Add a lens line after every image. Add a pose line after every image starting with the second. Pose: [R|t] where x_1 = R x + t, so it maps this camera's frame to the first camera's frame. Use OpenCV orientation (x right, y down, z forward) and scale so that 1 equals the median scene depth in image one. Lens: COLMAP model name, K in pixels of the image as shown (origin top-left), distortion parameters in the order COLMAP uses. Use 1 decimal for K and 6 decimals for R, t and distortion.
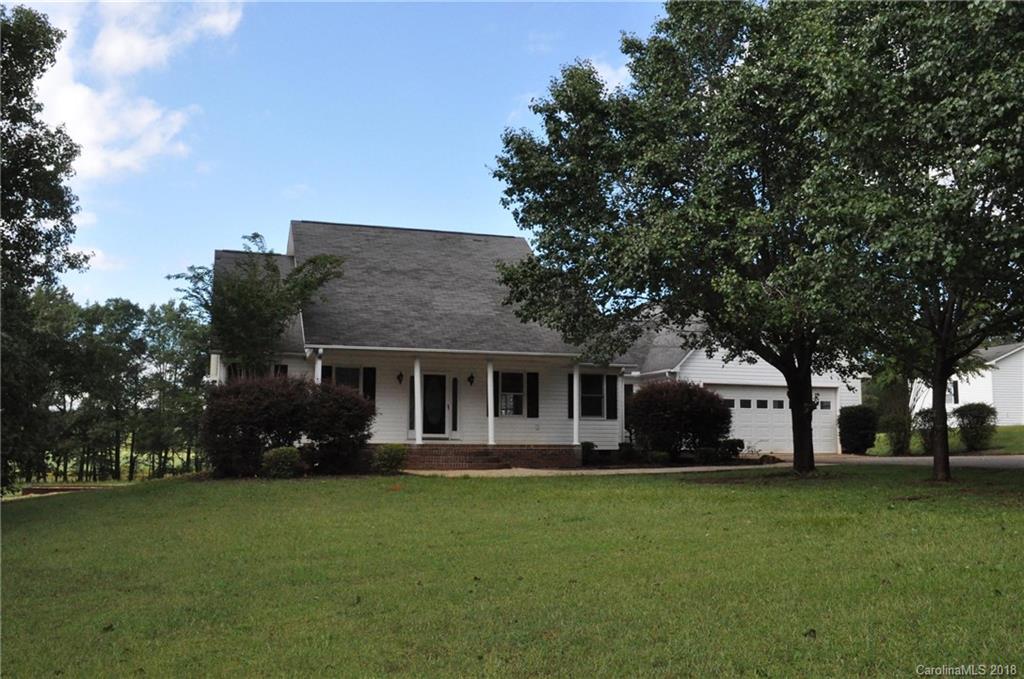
lens RADIAL K [[952.8, 0, 512.0], [0, 952.8, 339.5], [0, 0, 1]] dist [0.005723, -0.004560]
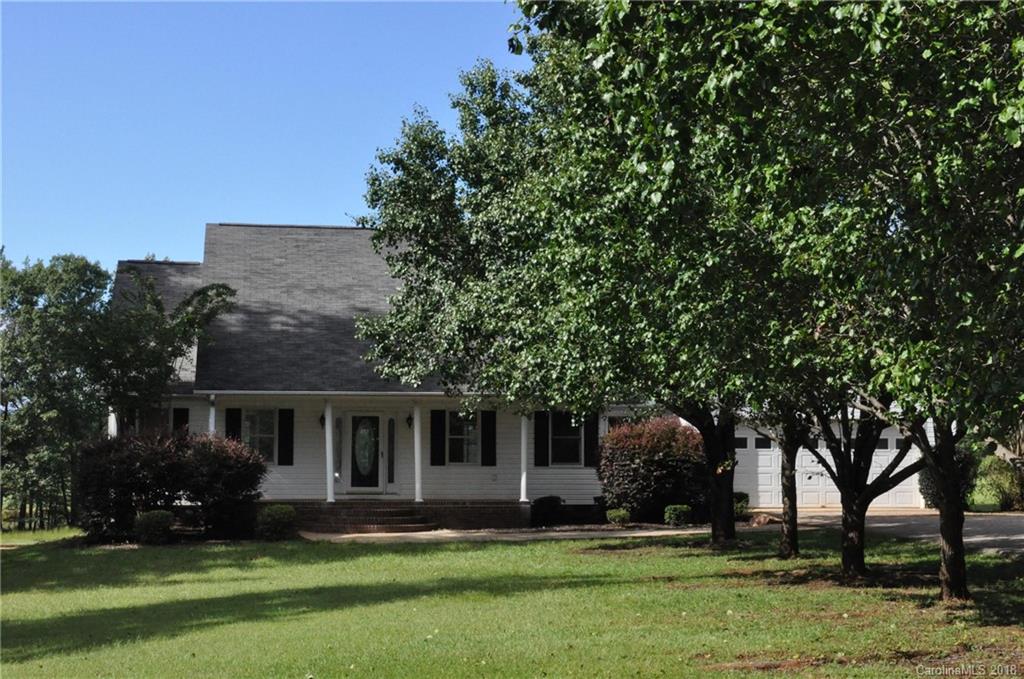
lens RADIAL K [[1609.1, 0, 512.0], [0, 1609.1, 339.5], [0, 0, 1]] dist [0.130258, 0.063882]
pose [[0.989783, -0.014046, -0.141886, 0.240593], [0.018880, 0.999284, 0.032781, -0.071705], [0.141324, -0.035125, 0.989340, -0.364277]]
